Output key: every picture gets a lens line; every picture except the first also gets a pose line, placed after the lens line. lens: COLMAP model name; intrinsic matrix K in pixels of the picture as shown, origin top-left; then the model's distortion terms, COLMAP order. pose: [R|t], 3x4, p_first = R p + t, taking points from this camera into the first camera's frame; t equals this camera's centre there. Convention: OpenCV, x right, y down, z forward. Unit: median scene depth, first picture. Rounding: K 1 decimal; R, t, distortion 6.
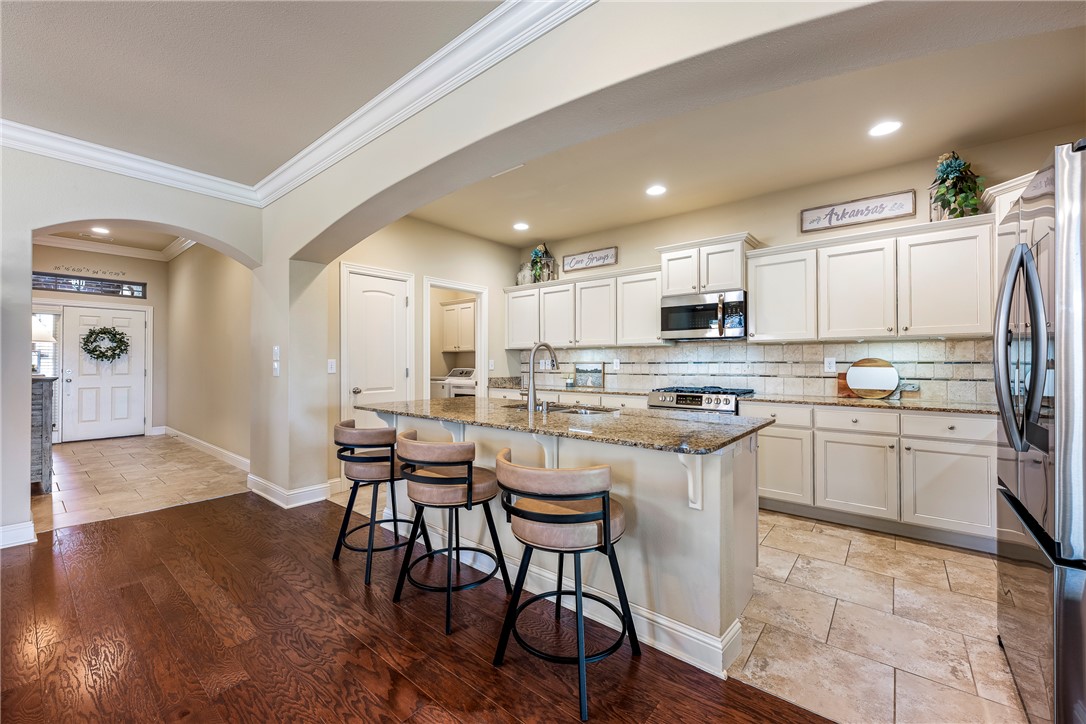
lens RADIAL K [[430.8, 0, 544.4], [0, 430.8, 362.3], [0, 0, 1]] dist [0.001015, 0.000056]
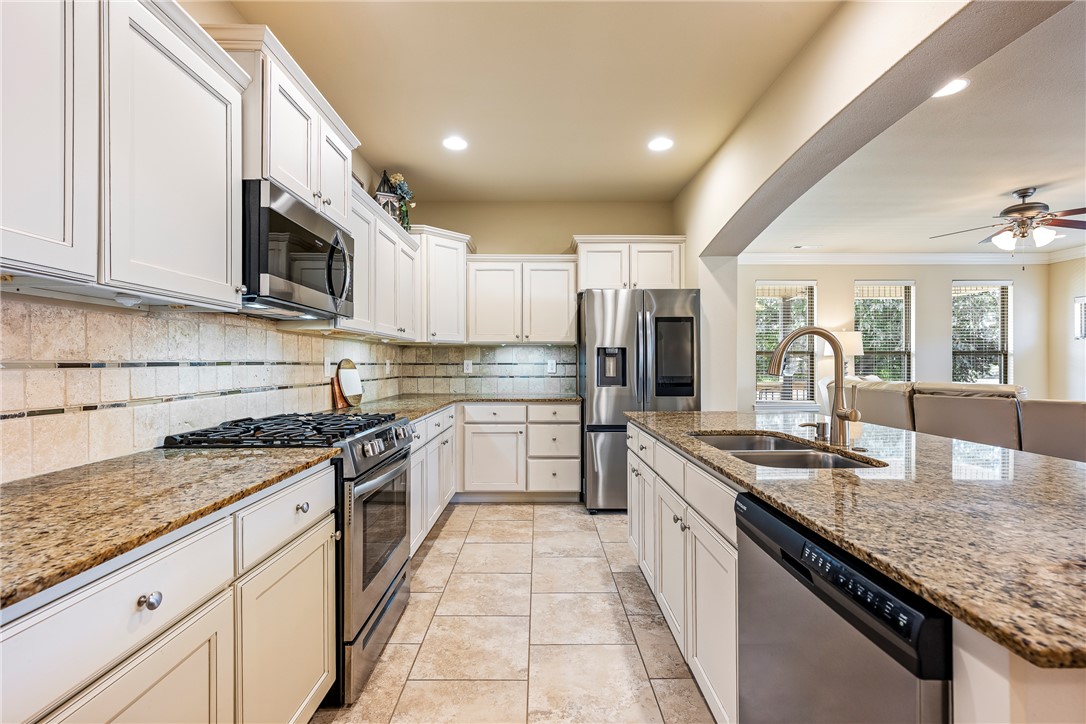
lens RADIAL K [[467.4, 0, 548.2], [0, 467.4, 365.2], [0, 0, 1]] dist [0.001769, 0.000388]
pose [[-0.638173, 0.000610, 0.769893, -0.160877], [0.003131, 0.999993, 0.001802, 0.002155], [-0.769887, 0.003560, -0.638170, 1.034416]]
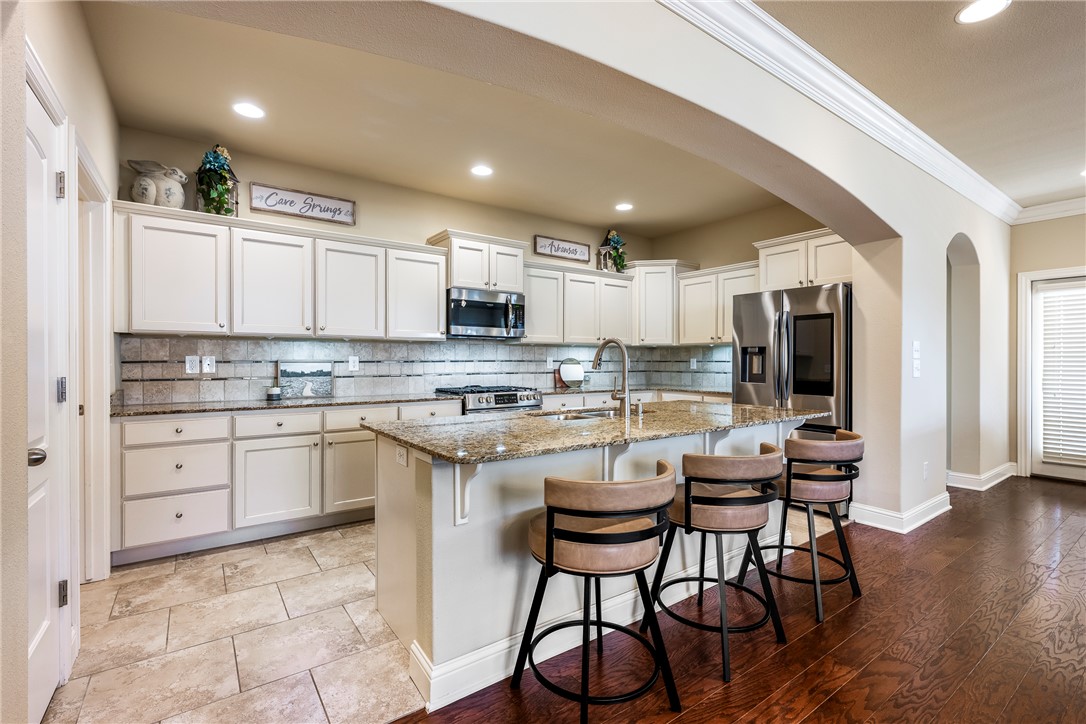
lens RADIAL K [[495.9, 0, 562.3], [0, 495.9, 363.5], [0, 0, 1]] dist [0.003827, 0.000061]
pose [[0.245588, -0.003620, 0.969368, -0.637166], [-0.001200, 0.999991, 0.004038, 0.000925], [-0.969374, -0.002155, 0.245582, 0.512809]]
